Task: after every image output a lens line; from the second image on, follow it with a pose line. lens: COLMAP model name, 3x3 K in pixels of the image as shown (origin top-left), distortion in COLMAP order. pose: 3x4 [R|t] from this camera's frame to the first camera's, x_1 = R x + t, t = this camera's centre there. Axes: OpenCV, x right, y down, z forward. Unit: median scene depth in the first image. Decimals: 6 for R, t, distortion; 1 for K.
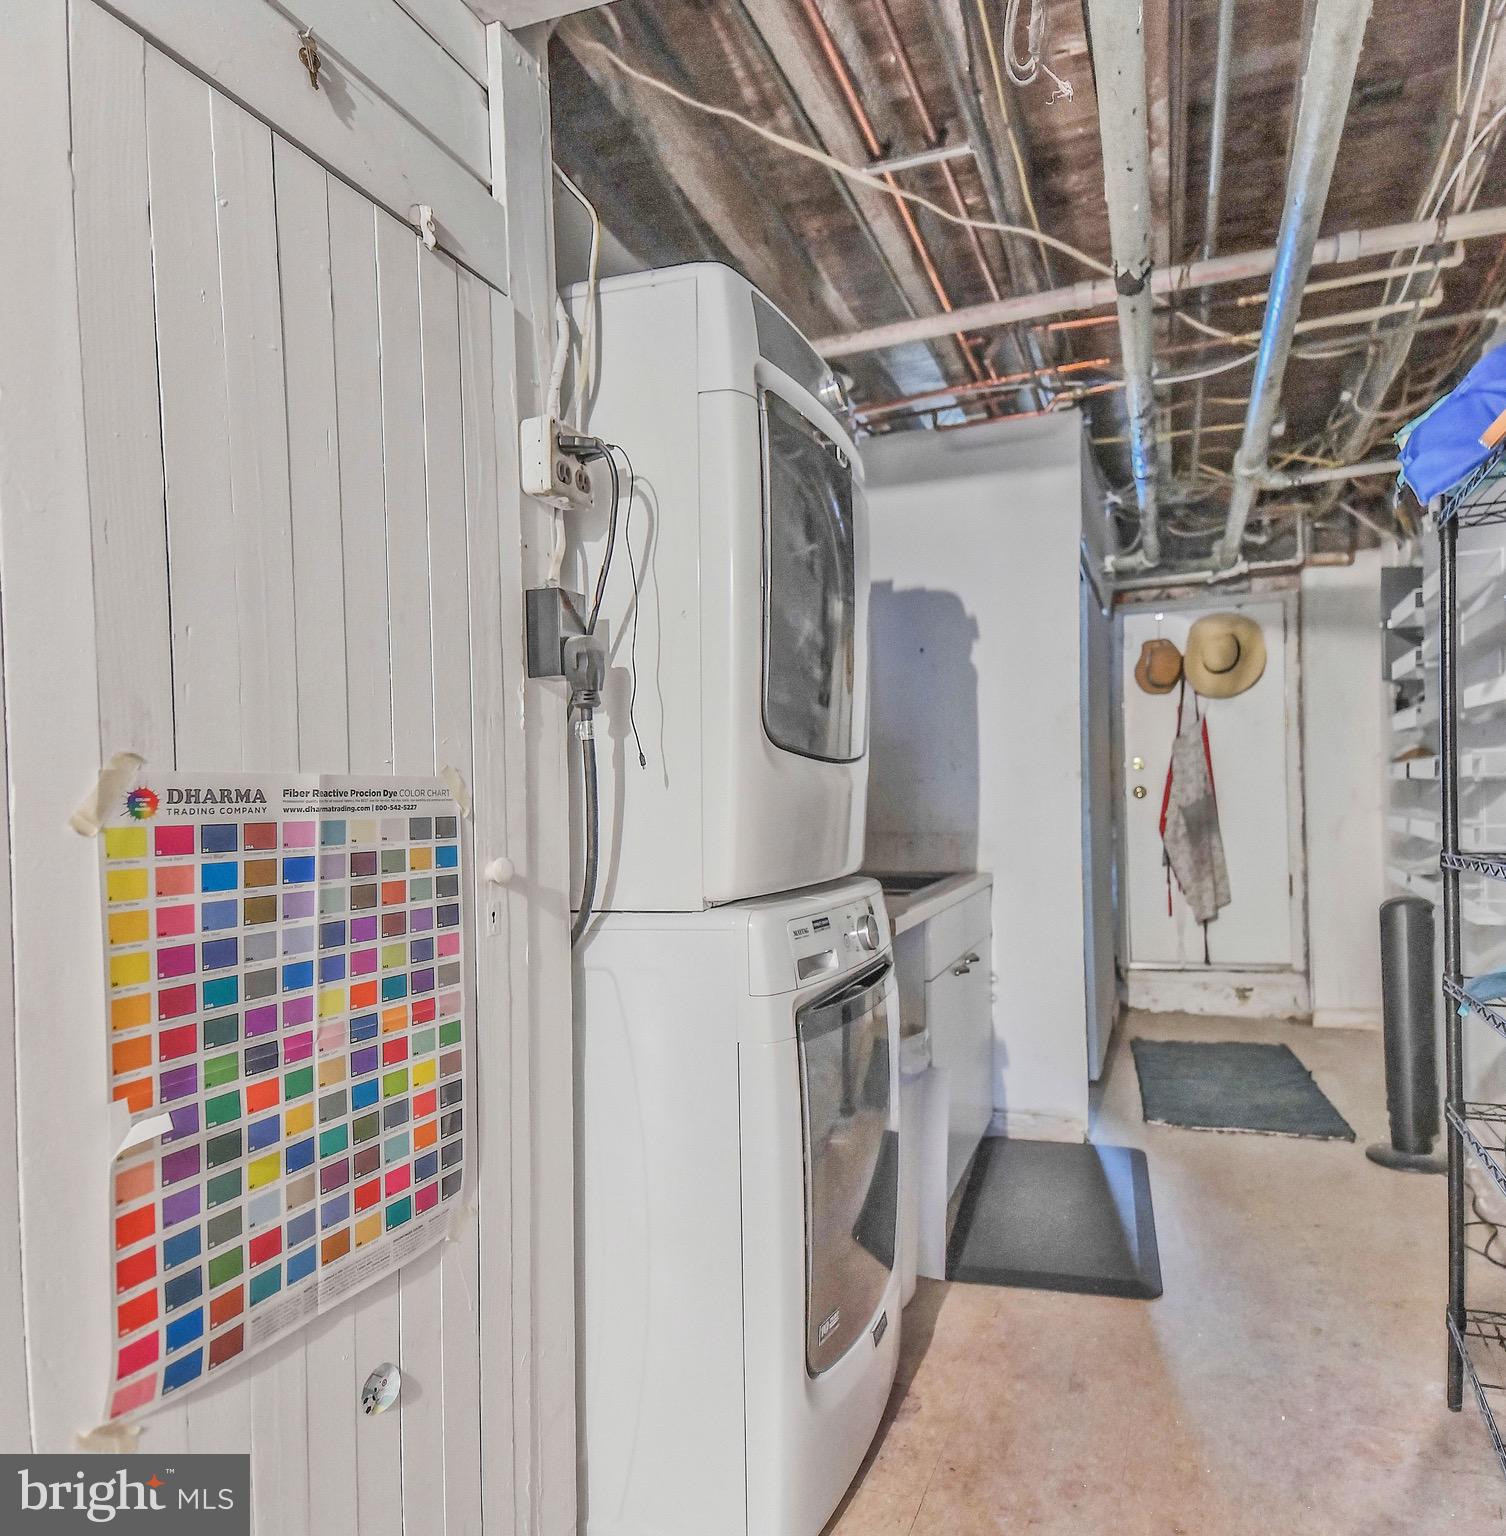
lens RADIAL K [[1071.6, 0, 753.4], [0, 1071.6, 774.6], [0, 0, 1]] dist [-0.001670, -0.000500]
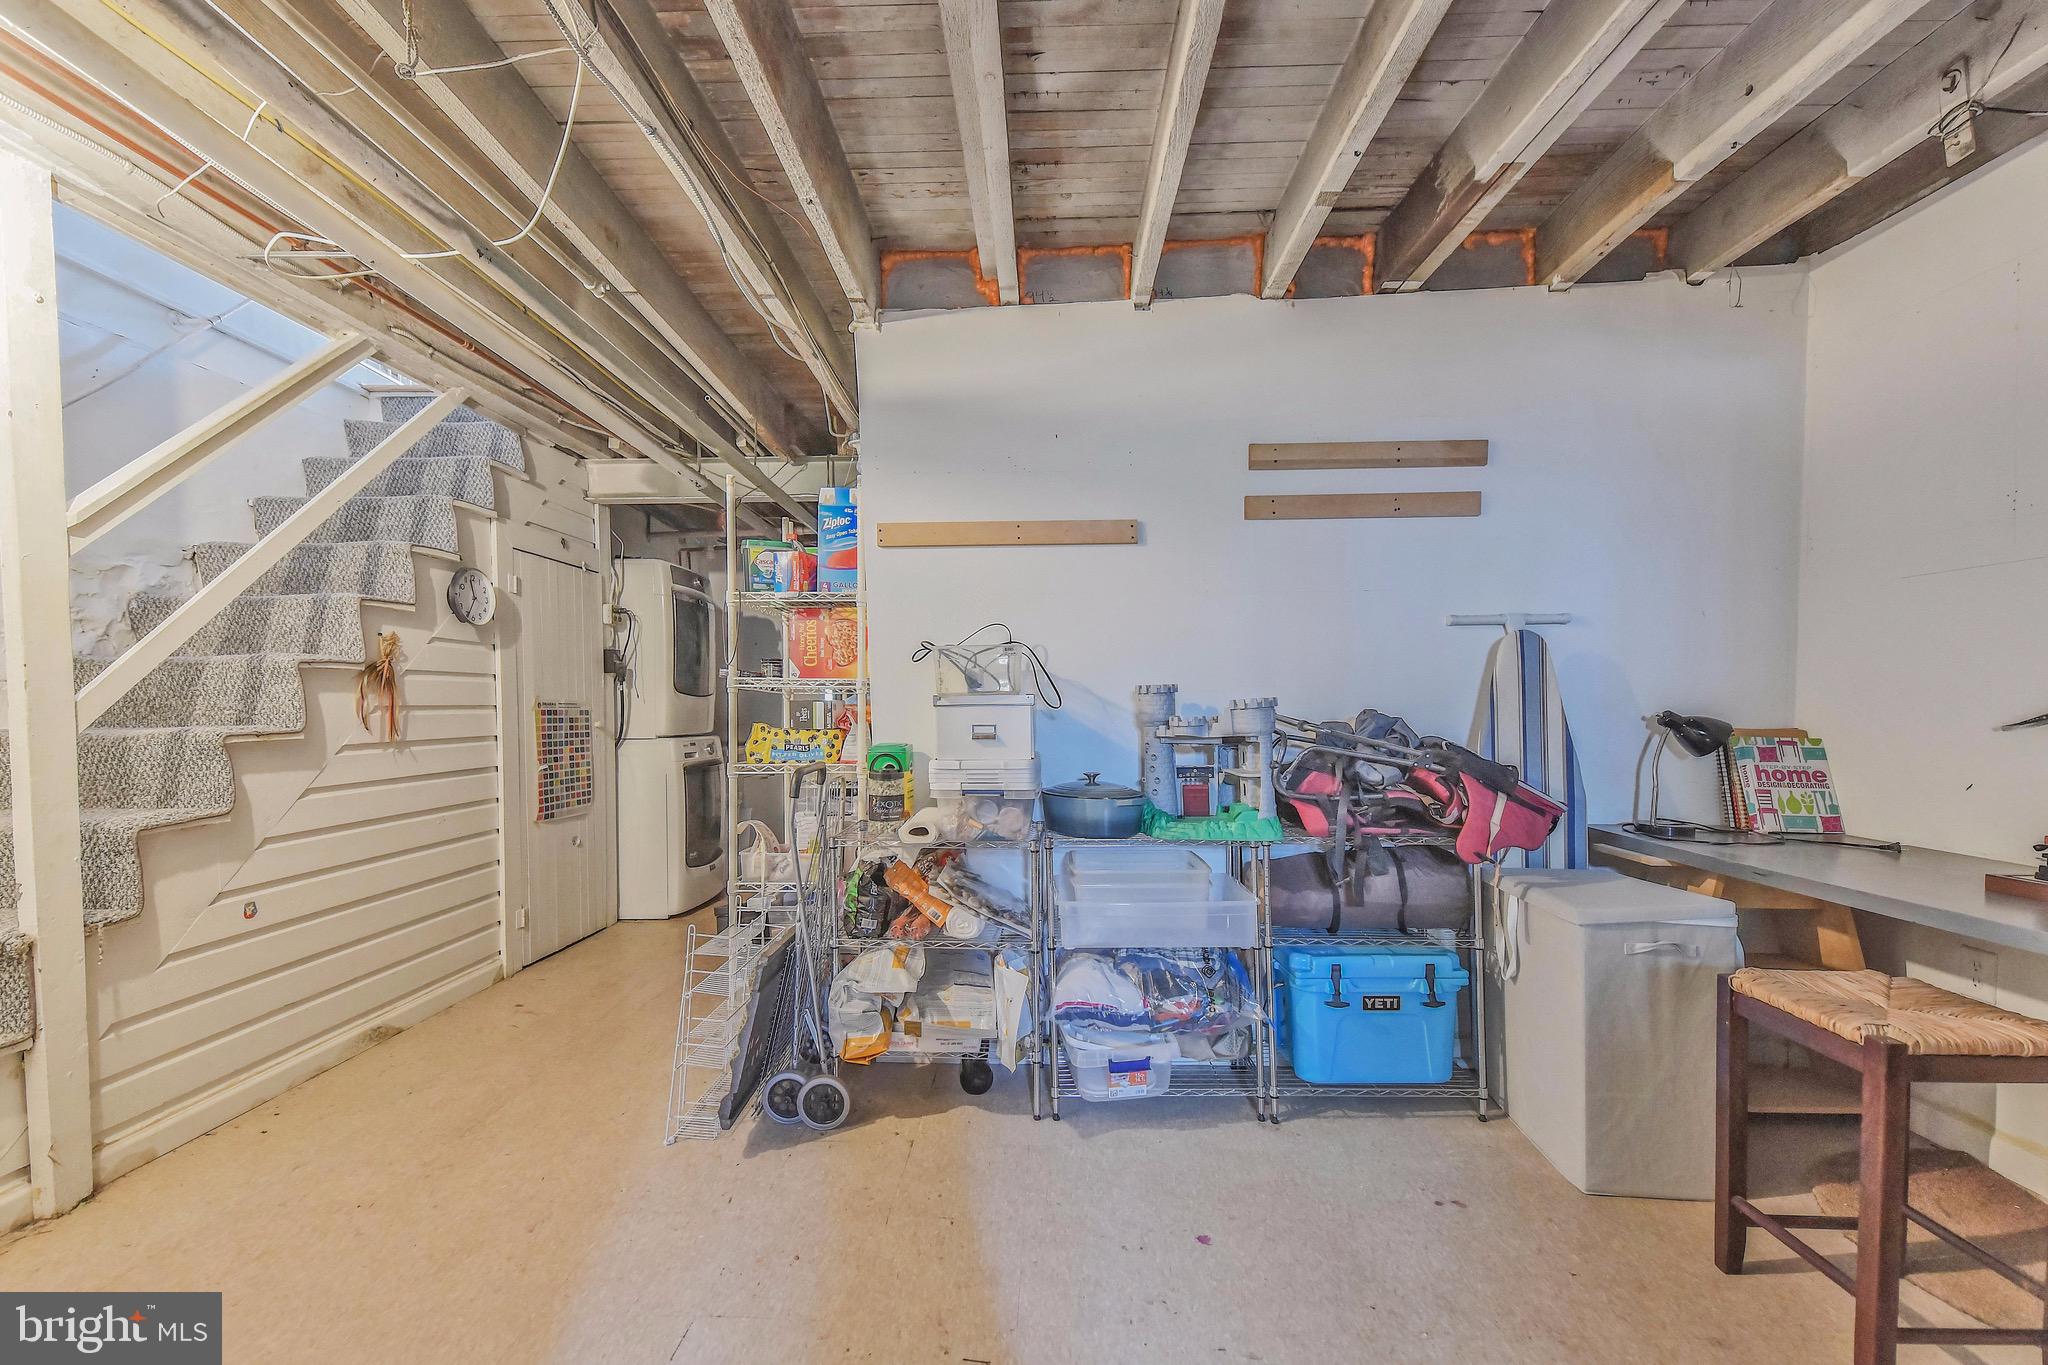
lens RADIAL K [[897.7, 0, 1018.3], [0, 897.7, 696.9], [0, 0, 1]] dist [0.022293, -0.004576]
pose [[0.939449, 0.001311, 0.342687, 0.081175], [-0.000960, 0.999999, -0.001193, -0.008325], [-0.342688, 0.000792, 0.939449, -2.987252]]
